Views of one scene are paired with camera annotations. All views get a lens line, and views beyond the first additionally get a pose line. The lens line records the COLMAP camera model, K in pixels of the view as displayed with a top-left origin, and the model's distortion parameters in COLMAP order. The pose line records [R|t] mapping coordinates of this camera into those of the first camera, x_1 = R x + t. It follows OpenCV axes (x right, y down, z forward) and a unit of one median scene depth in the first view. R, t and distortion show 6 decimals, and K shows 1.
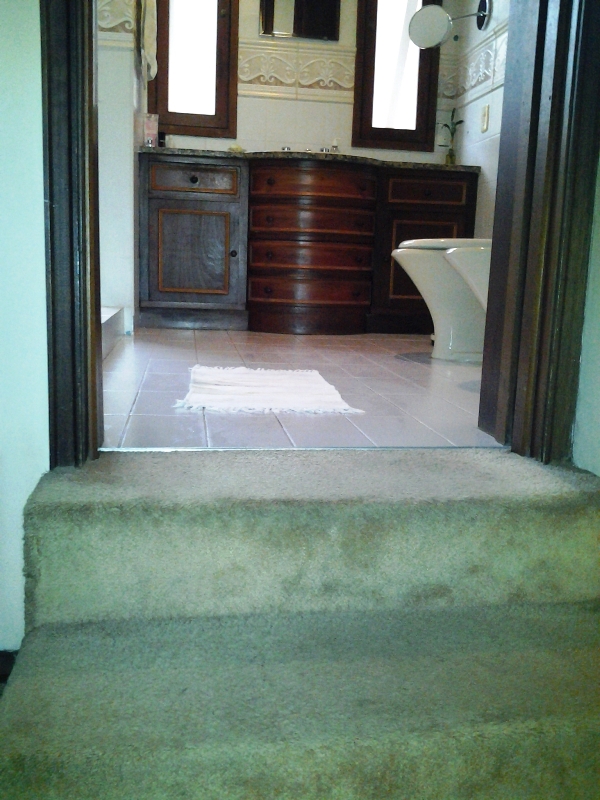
lens RADIAL K [[783.1, 0, 300.0], [0, 783.1, 400.0], [0, 0, 1]] dist [0.039956, -0.130689]
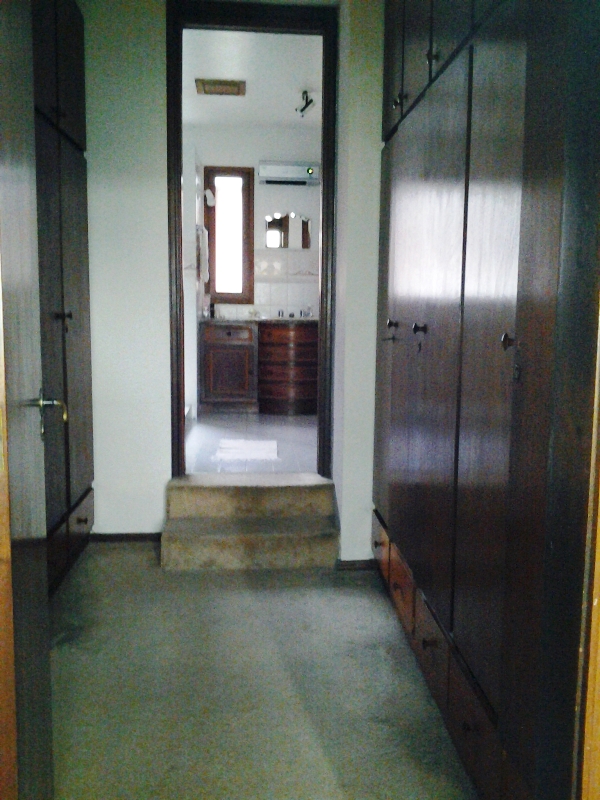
lens RADIAL K [[783.1, 0, 300.0], [0, 783.1, 400.0], [0, 0, 1]] dist [0.039956, -0.130689]
pose [[0.996432, -0.015153, -0.083033, 0.184270], [0.010569, 0.998410, -0.055378, -0.019913], [0.083741, 0.054303, 0.995007, -0.823283]]
